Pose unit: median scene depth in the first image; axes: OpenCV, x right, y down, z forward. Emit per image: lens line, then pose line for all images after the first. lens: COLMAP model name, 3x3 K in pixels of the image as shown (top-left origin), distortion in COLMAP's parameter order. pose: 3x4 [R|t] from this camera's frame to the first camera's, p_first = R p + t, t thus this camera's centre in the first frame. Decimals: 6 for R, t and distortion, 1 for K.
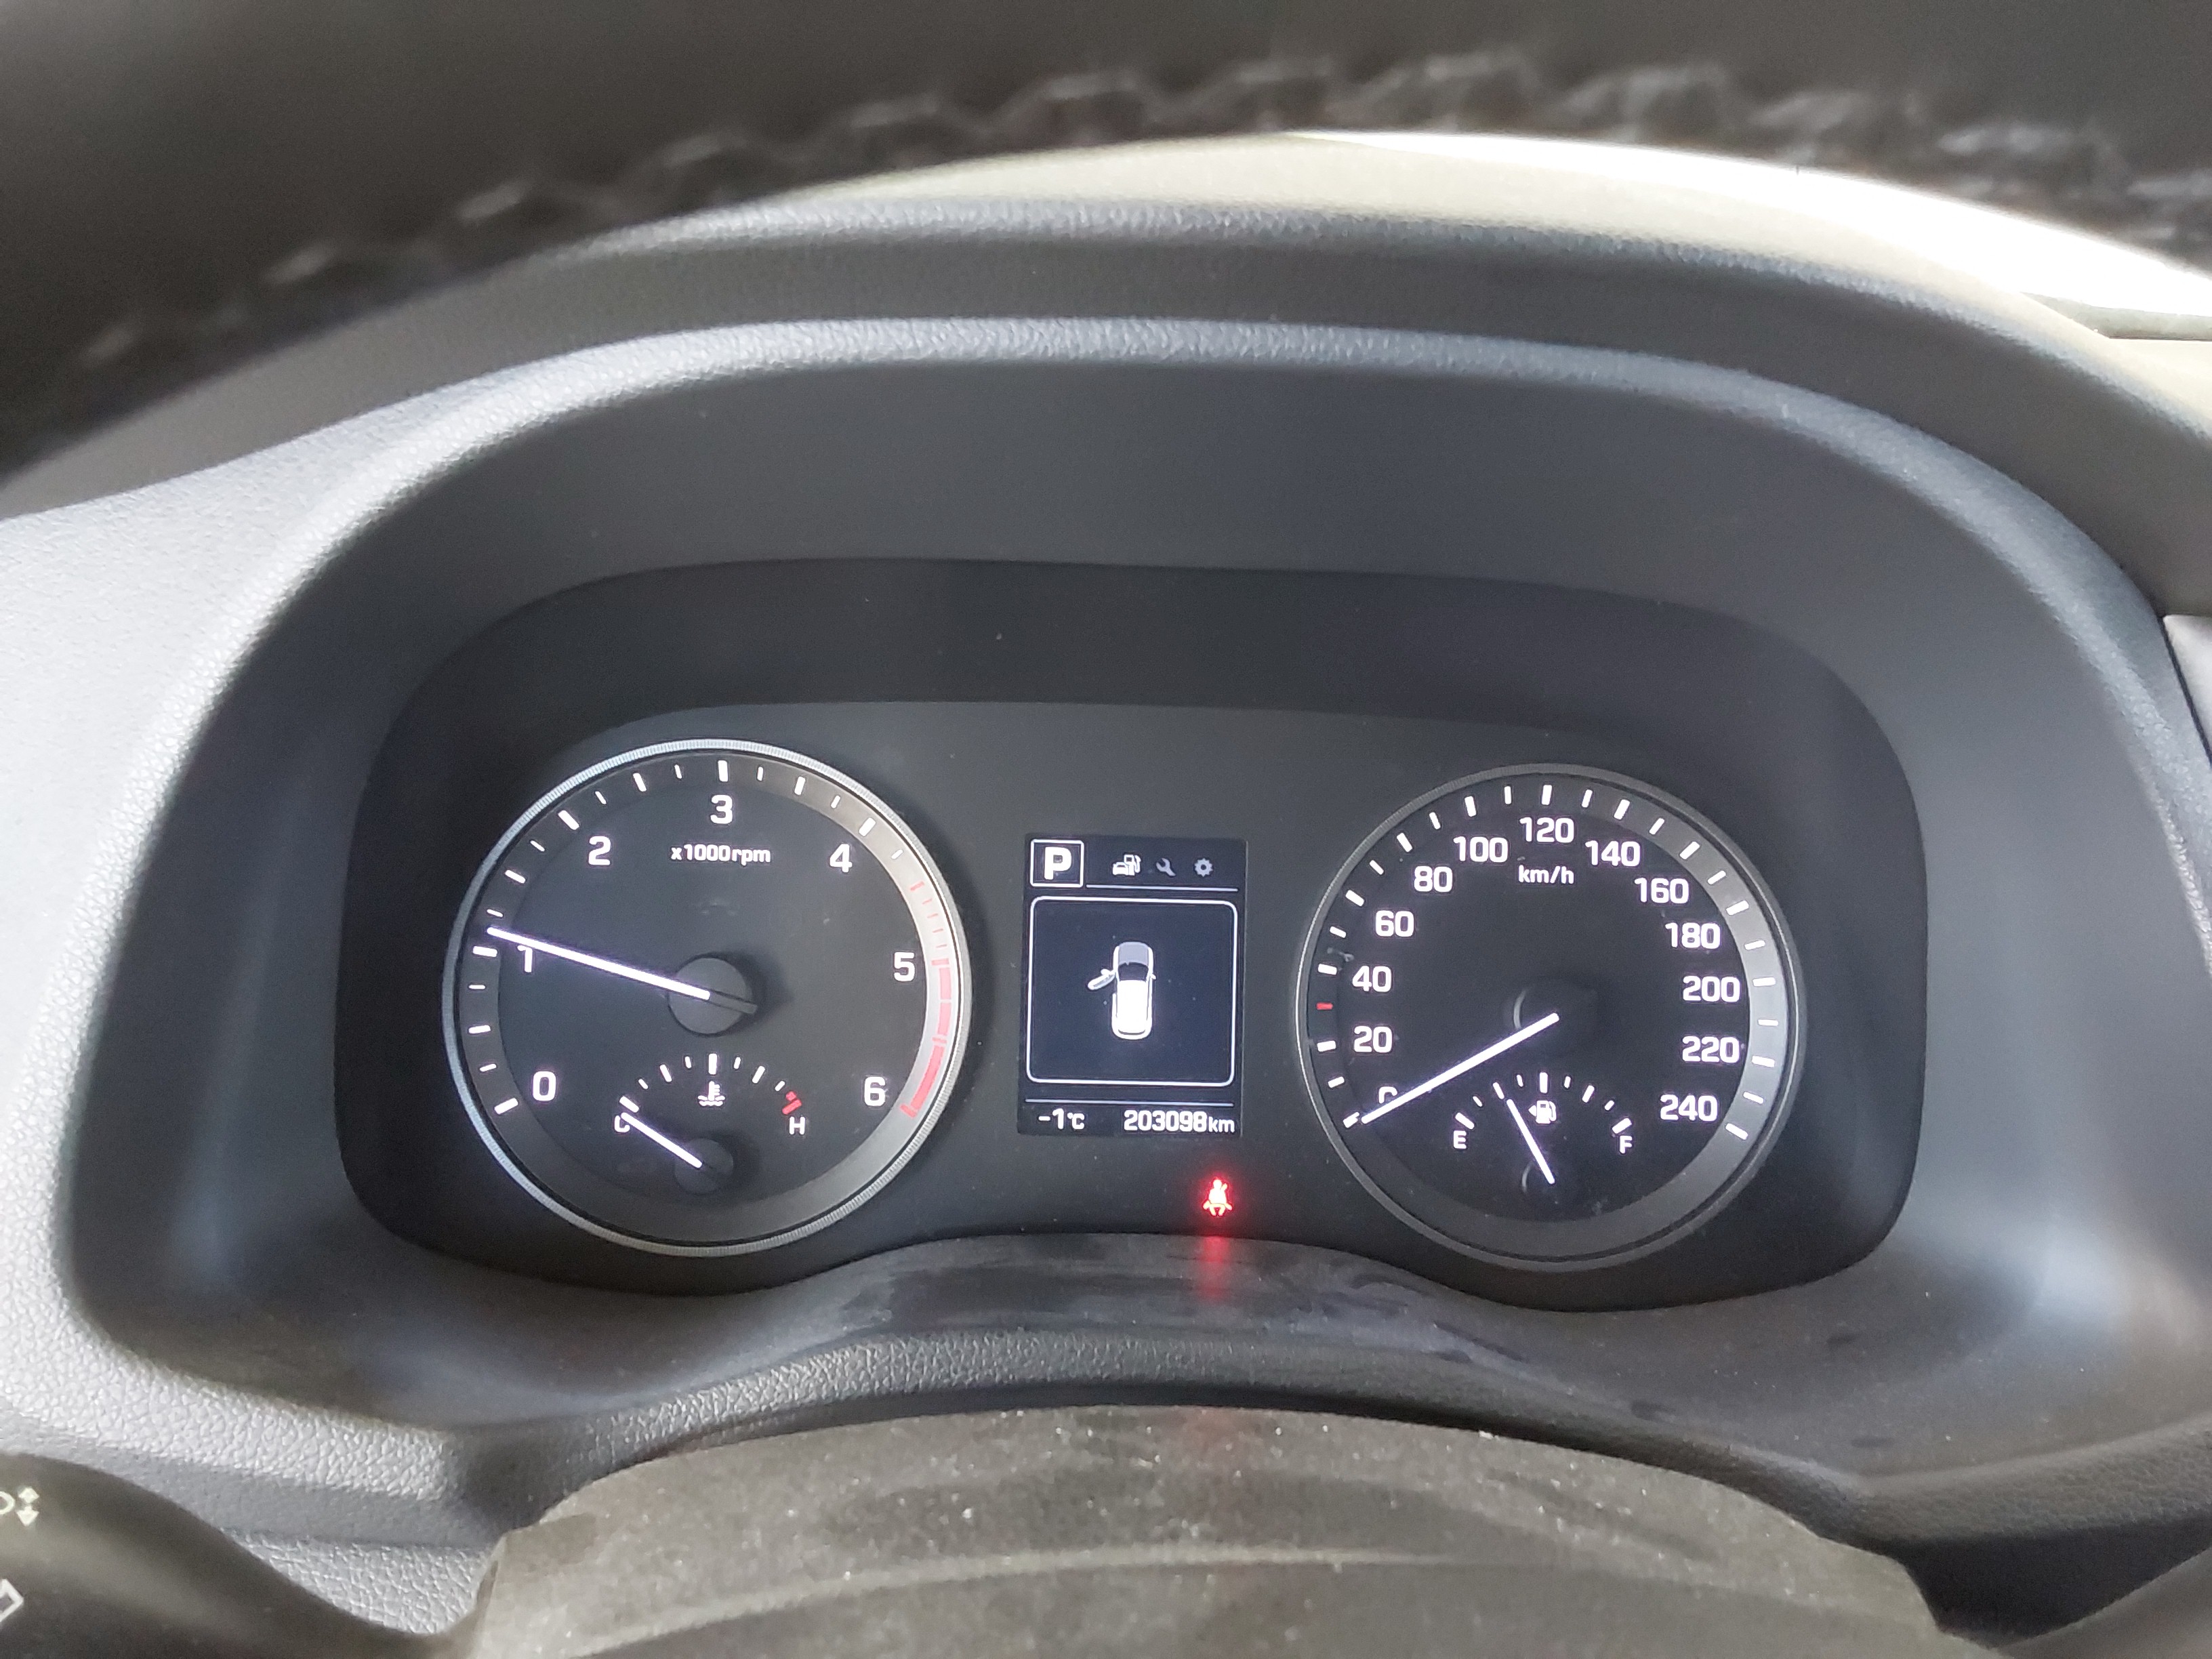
lens RADIAL K [[1742.8, 0, 1106.7], [0, 1742.8, 829.9], [0, 0, 1]] dist [0.046927, -0.065826]
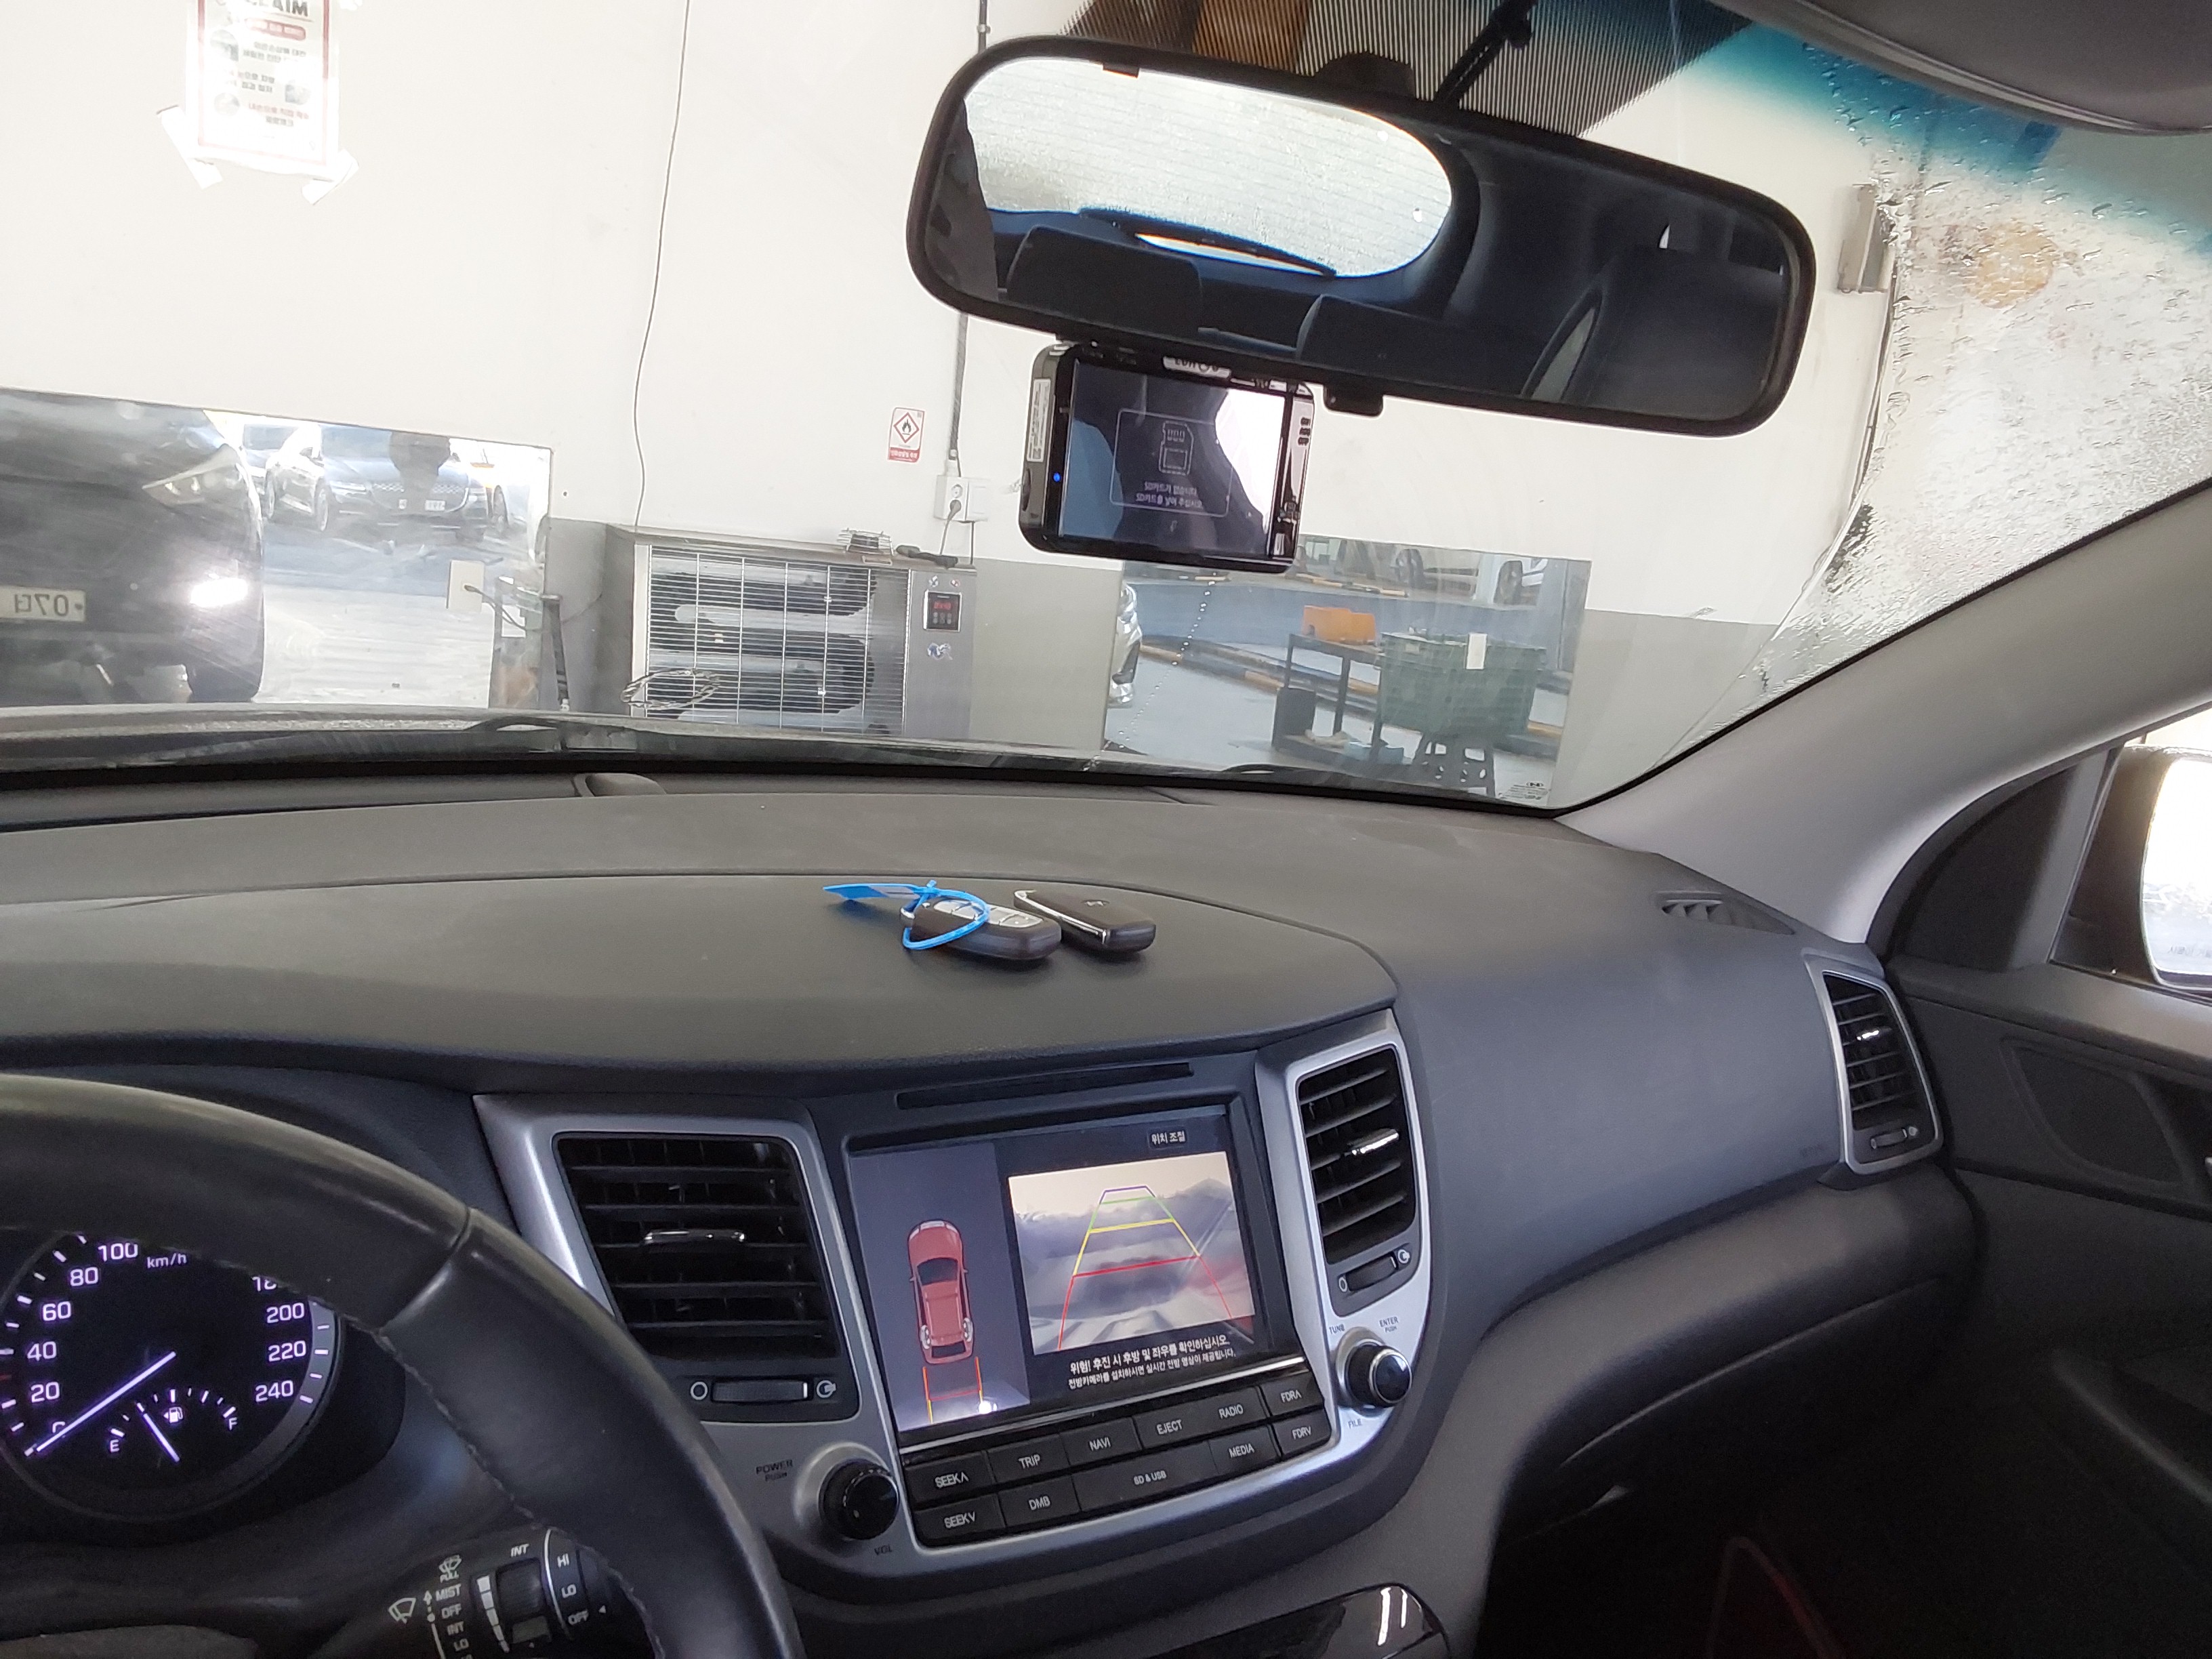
lens RADIAL K [[1742.8, 0, 1118.2], [0, 1742.8, 820.6], [0, 0, 1]] dist [0.046927, -0.065826]
pose [[0.819963, -0.044584, 0.570678, 0.070165], [0.099788, 0.992830, -0.065814, -0.176691], [-0.563652, 0.110912, 0.818532, -0.810476]]
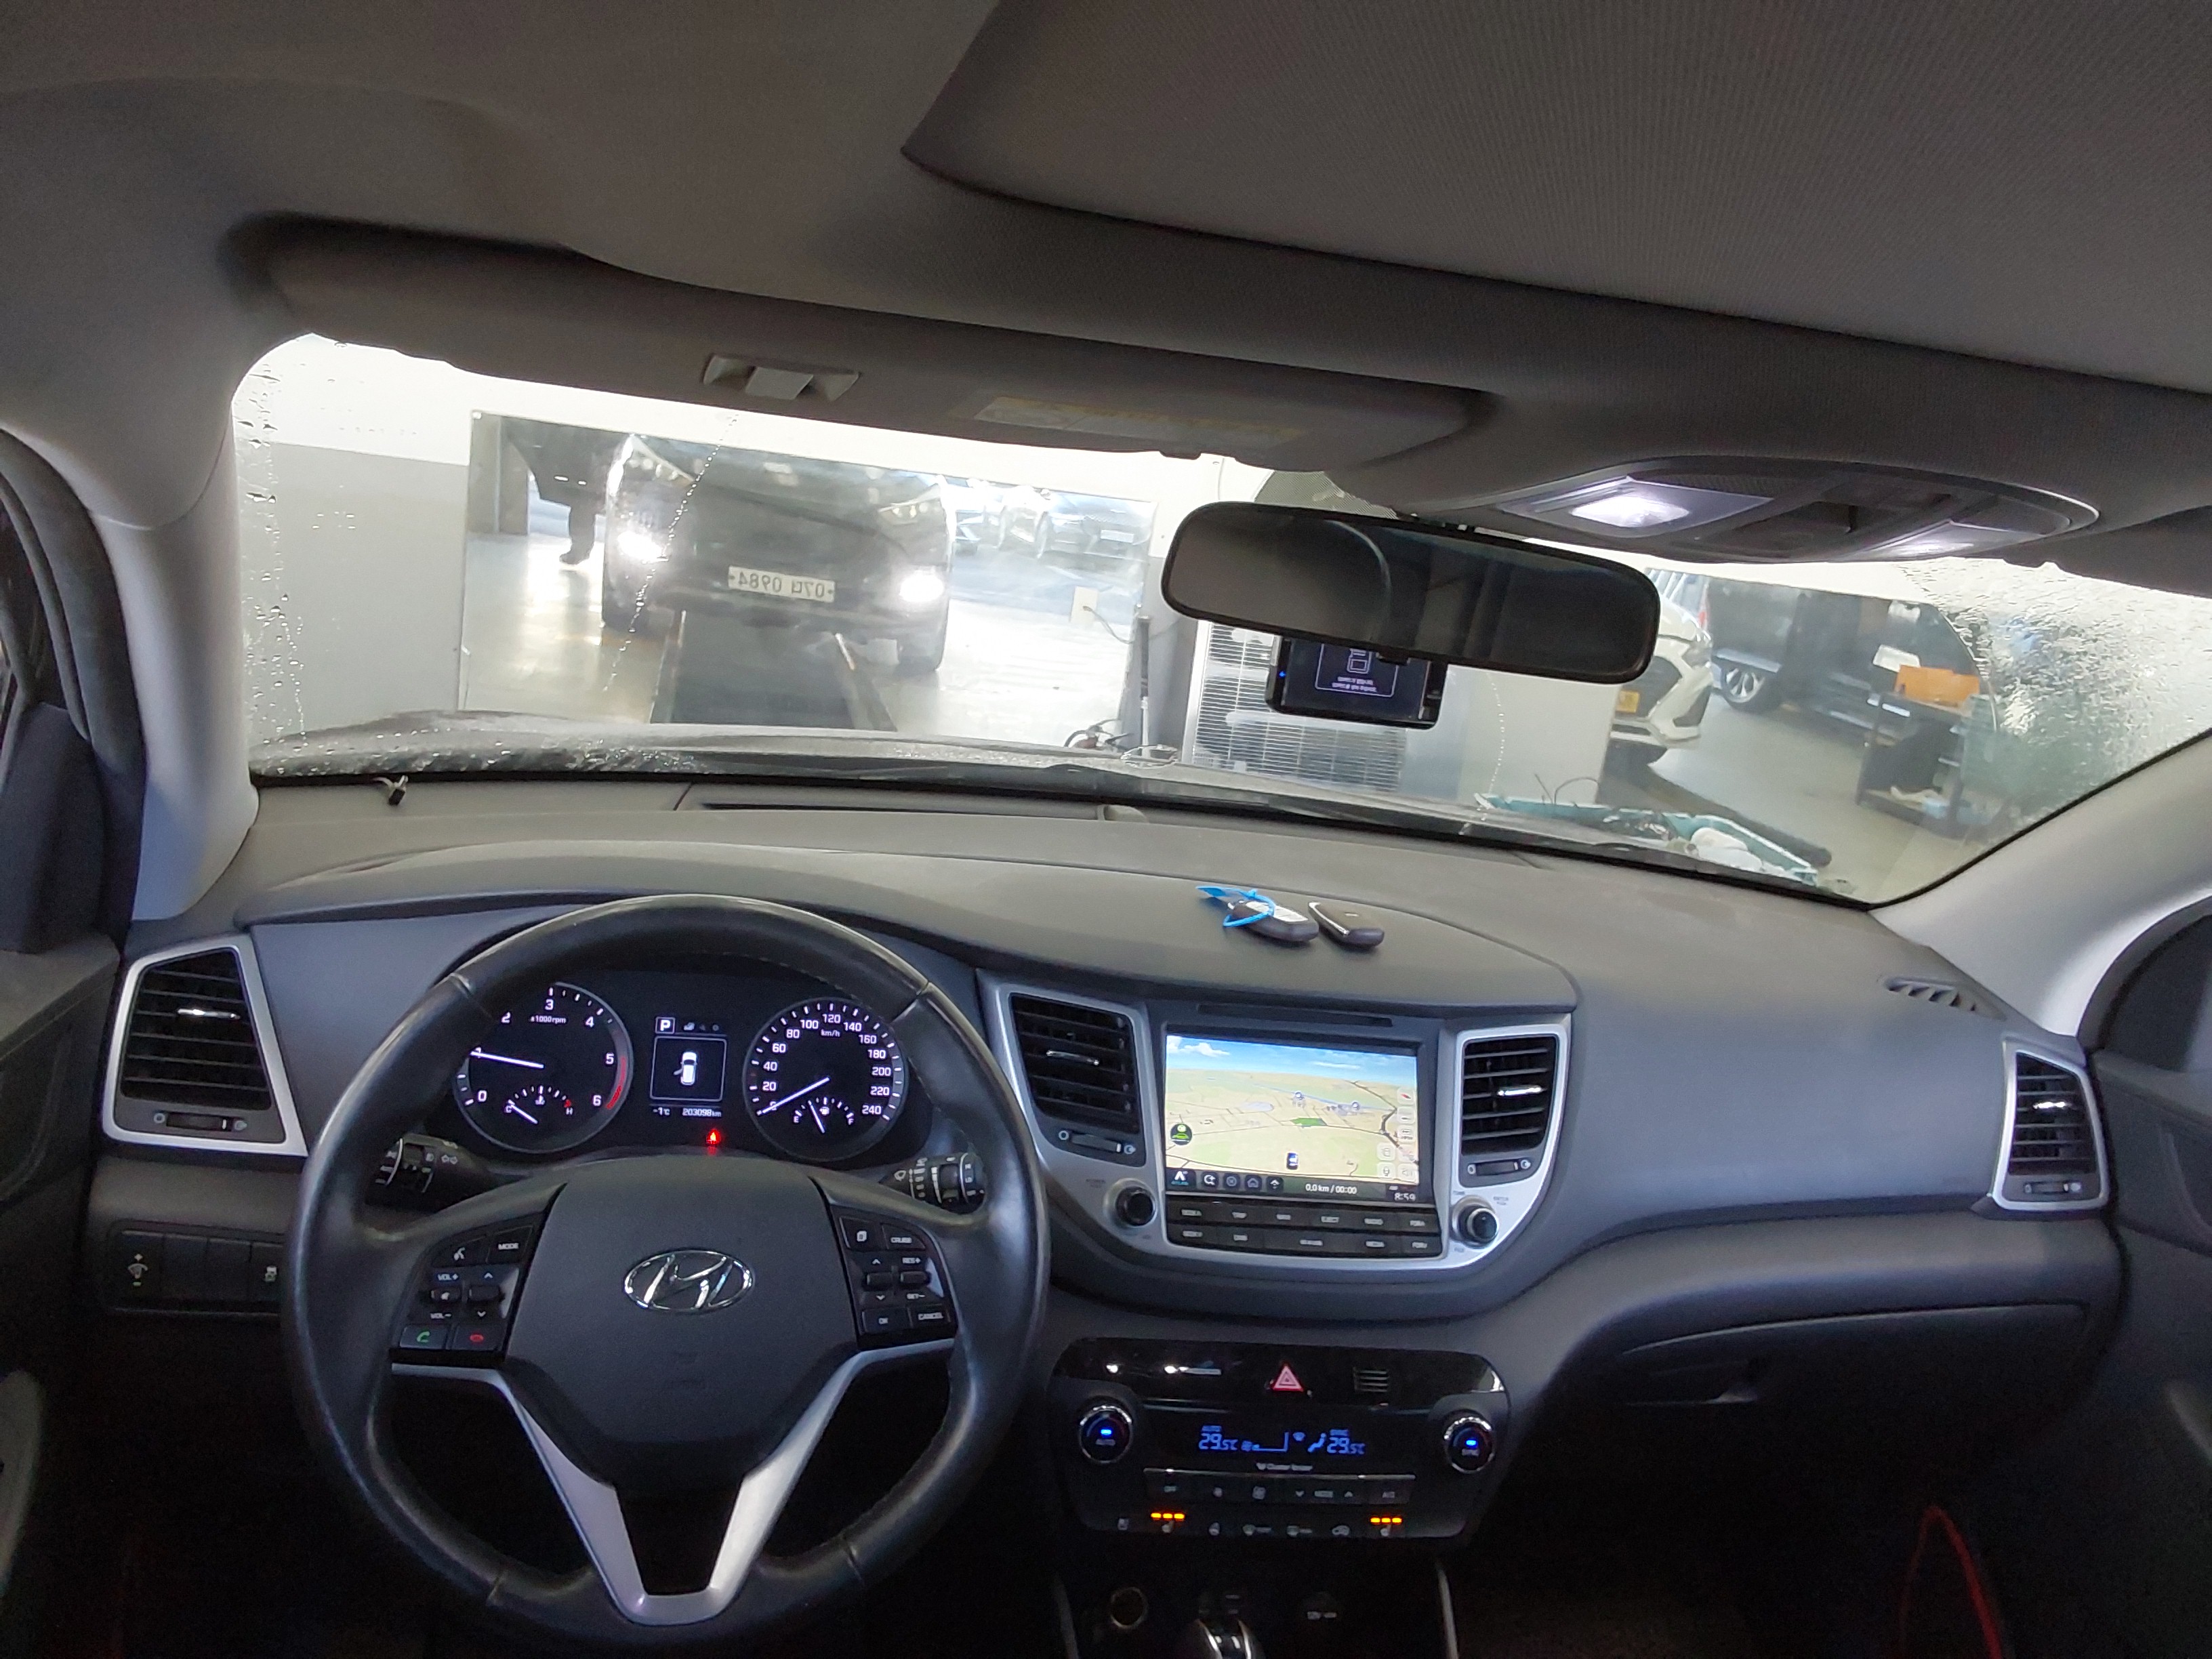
lens RADIAL K [[1742.8, 0, 1153.4], [0, 1742.8, 830.1], [0, 0, 1]] dist [0.046927, -0.065826]
pose [[0.965683, 0.055469, 0.253731, 0.000541], [-0.032596, 0.995087, -0.093482, -0.061027], [-0.257669, 0.082003, 0.962747, -2.145616]]
